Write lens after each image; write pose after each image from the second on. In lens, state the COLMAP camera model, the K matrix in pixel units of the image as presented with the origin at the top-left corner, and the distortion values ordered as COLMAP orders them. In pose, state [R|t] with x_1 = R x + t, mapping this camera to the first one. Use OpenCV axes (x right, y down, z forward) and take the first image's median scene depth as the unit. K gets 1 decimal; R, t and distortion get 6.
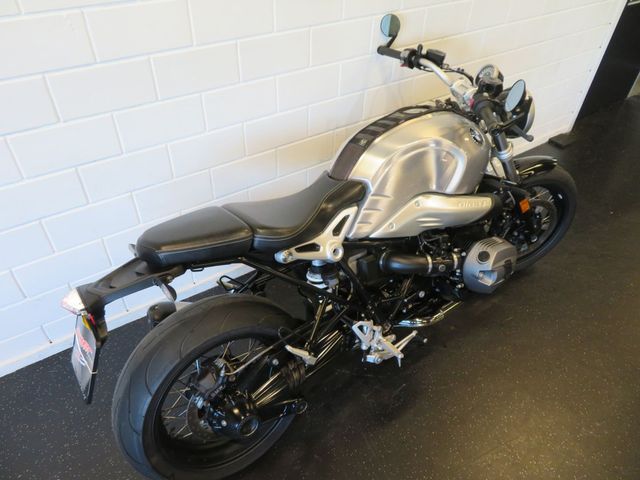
lens RADIAL K [[457.8, 0, 320.6], [0, 457.8, 237.8], [0, 0, 1]] dist [-0.007083, 0.000317]
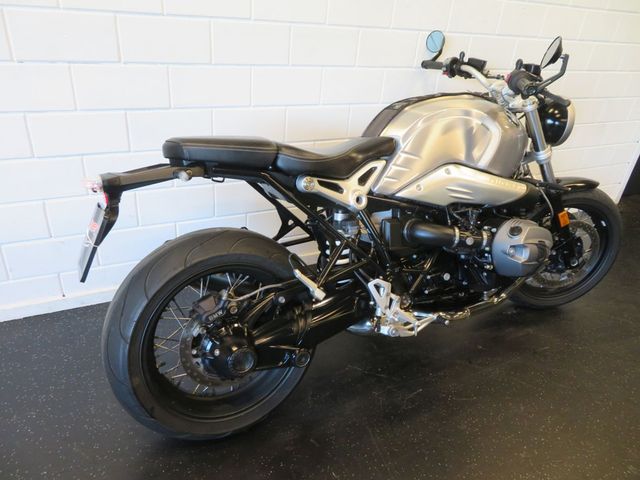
lens RADIAL K [[457.8, 0, 320.6], [0, 457.8, 237.8], [0, 0, 1]] dist [-0.007083, 0.000317]
pose [[0.989402, 0.110378, -0.094347, 0.048368], [-0.128230, 0.969026, -0.211058, 0.297135], [0.068128, 0.220919, 0.972910, 0.056885]]
